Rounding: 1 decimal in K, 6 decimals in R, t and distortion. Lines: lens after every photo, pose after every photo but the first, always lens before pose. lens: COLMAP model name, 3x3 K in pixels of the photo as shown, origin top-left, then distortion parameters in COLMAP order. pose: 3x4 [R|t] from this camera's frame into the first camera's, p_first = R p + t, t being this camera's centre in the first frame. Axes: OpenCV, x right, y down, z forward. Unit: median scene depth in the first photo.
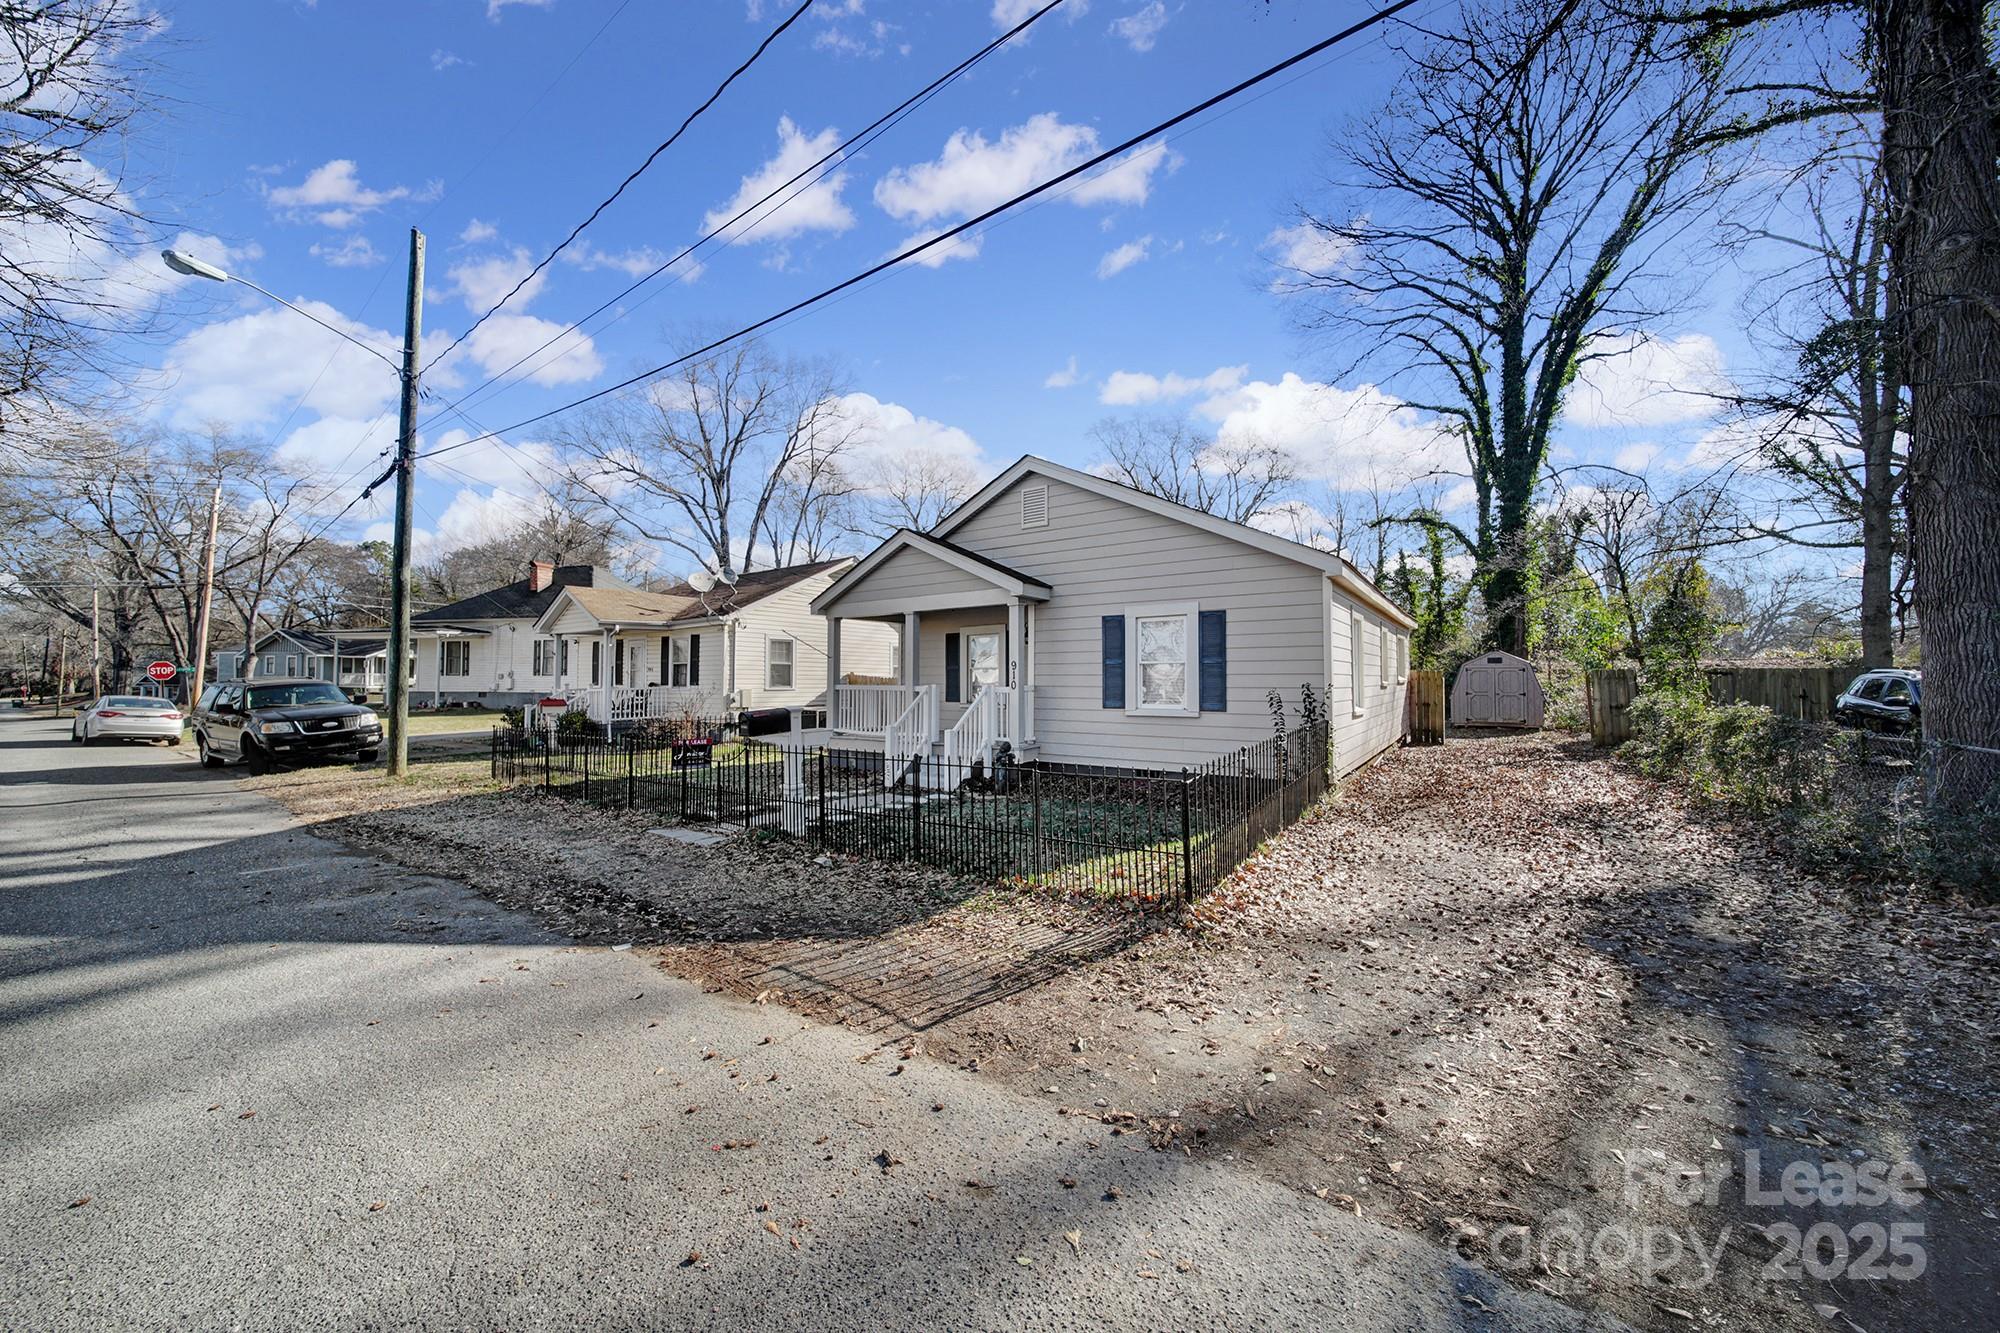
lens RADIAL K [[702.7, 0, 998.3], [0, 702.7, 655.2], [0, 0, 1]] dist [0.001315, -0.003315]
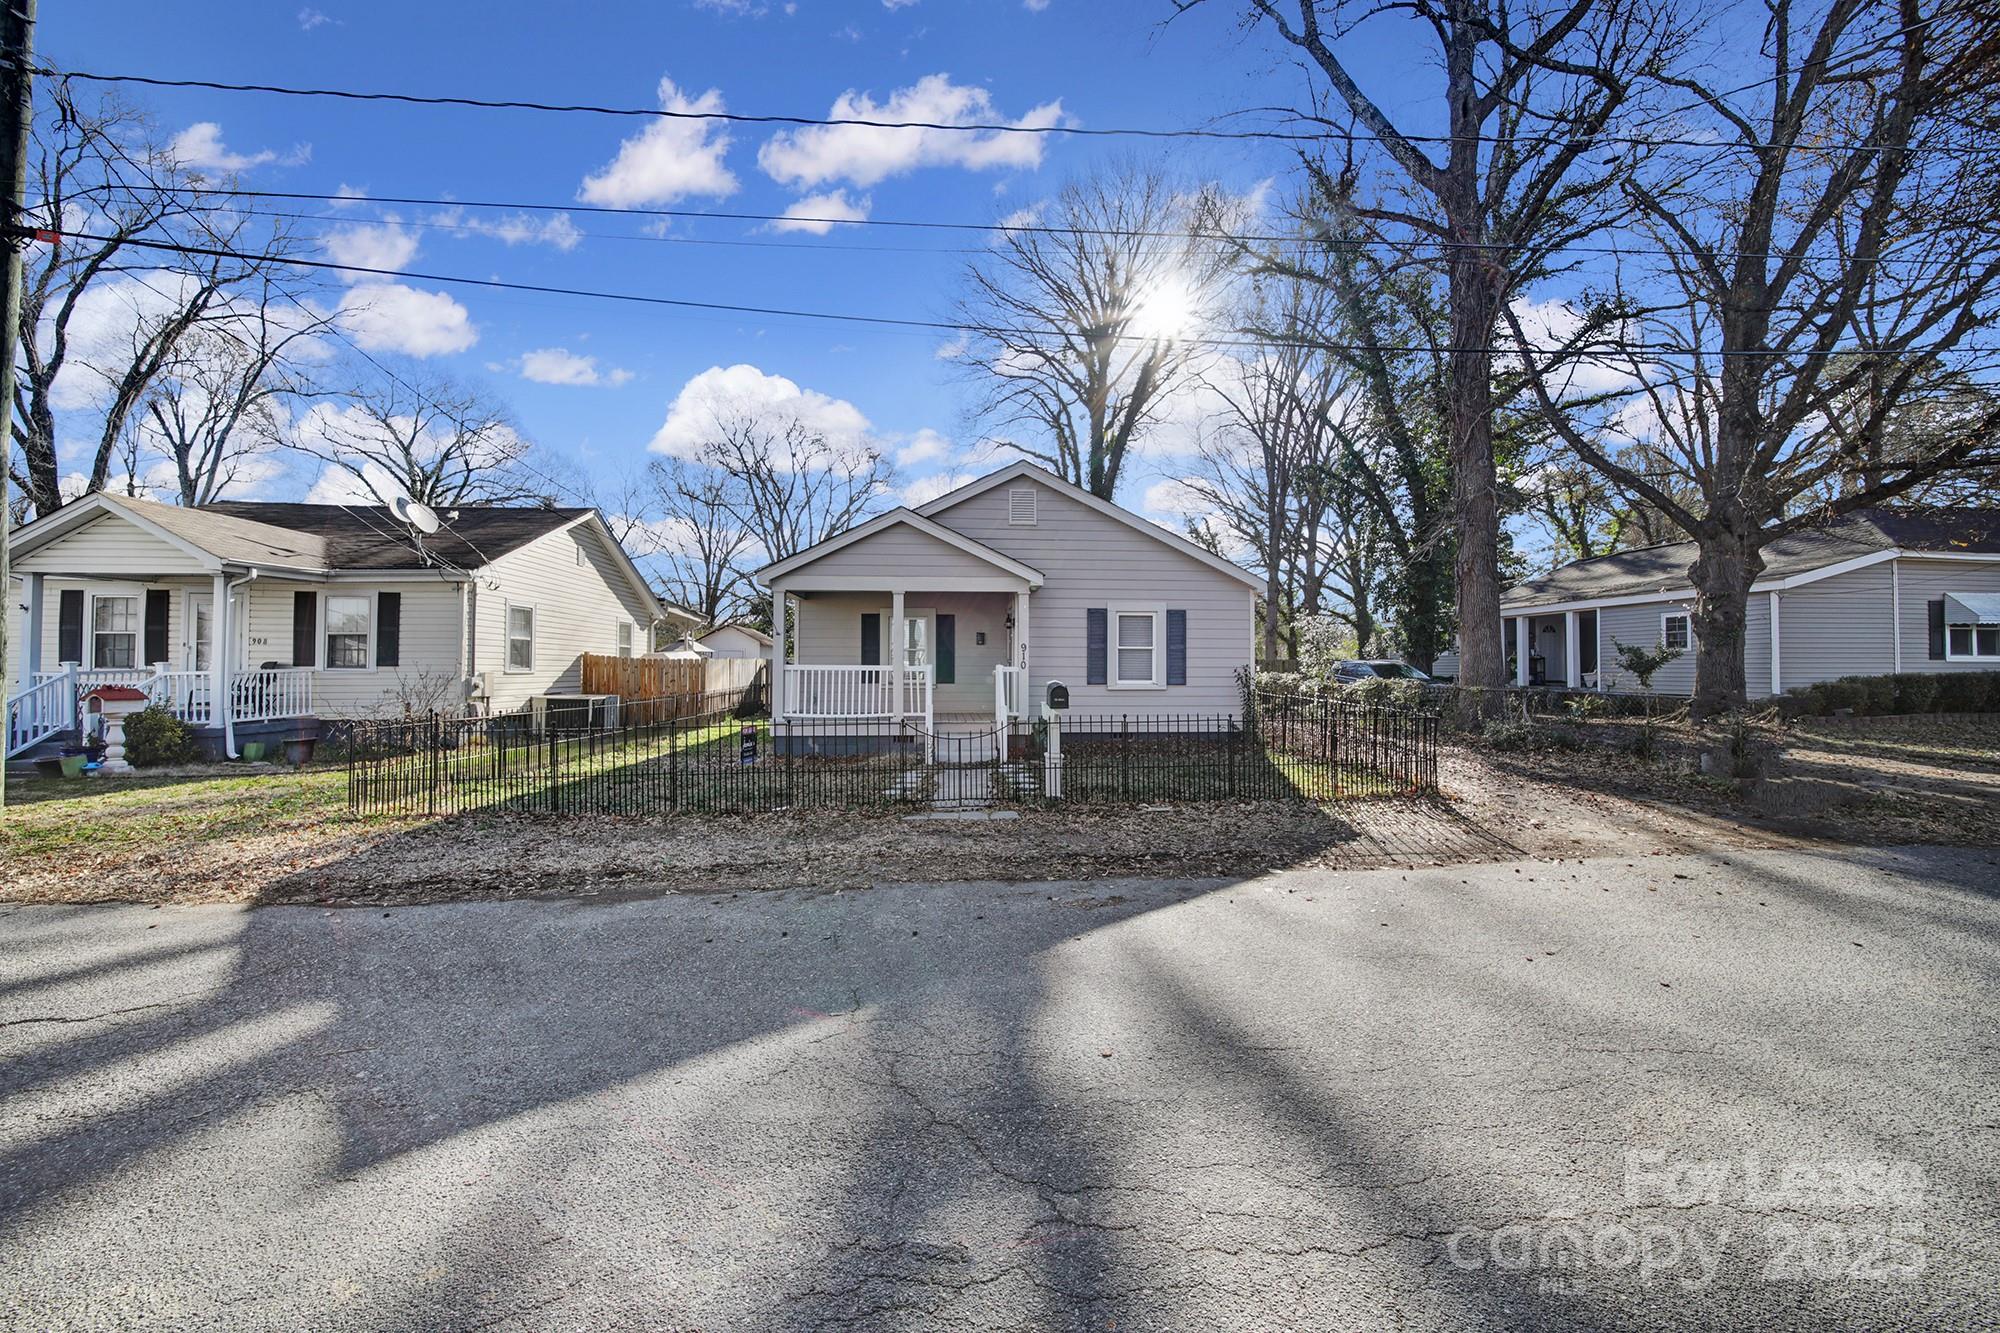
lens RADIAL K [[702.7, 0, 998.3], [0, 702.7, 655.2], [0, 0, 1]] dist [0.001315, -0.003315]
pose [[0.772783, 0.014528, 0.634505, -0.646827], [-0.026495, 0.999605, 0.009383, 0.015612], [-0.634118, -0.024062, 0.772862, 0.140394]]
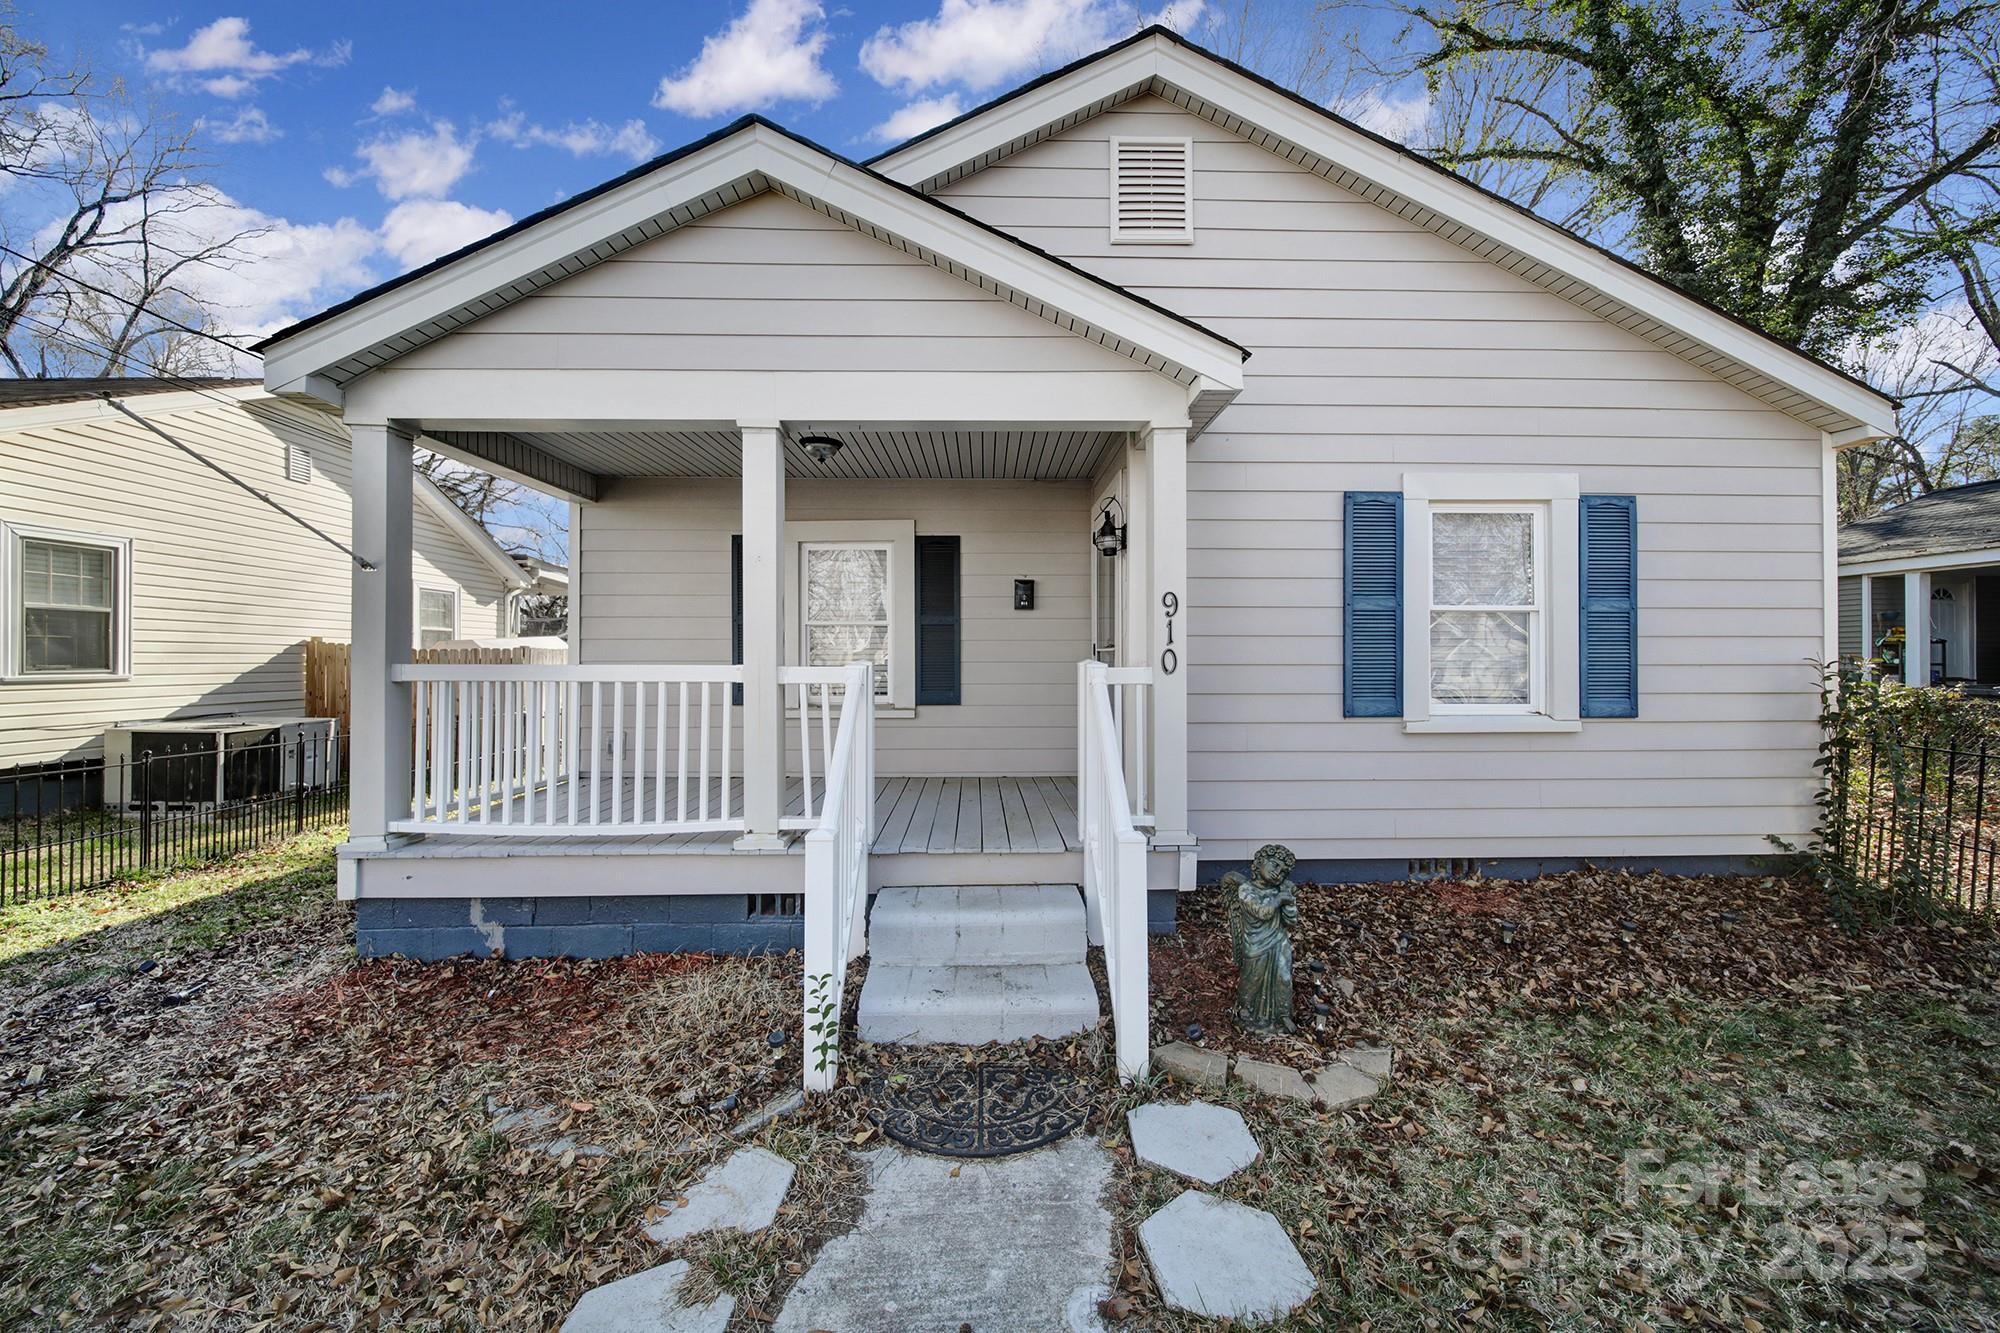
lens RADIAL K [[702.7, 0, 998.3], [0, 702.7, 655.2], [0, 0, 1]] dist [0.001315, -0.003315]
pose [[0.804268, 0.003070, 0.594258, -0.223260], [-0.021964, 0.999457, 0.024563, 0.029471], [-0.593860, -0.032808, 0.803899, 0.691537]]
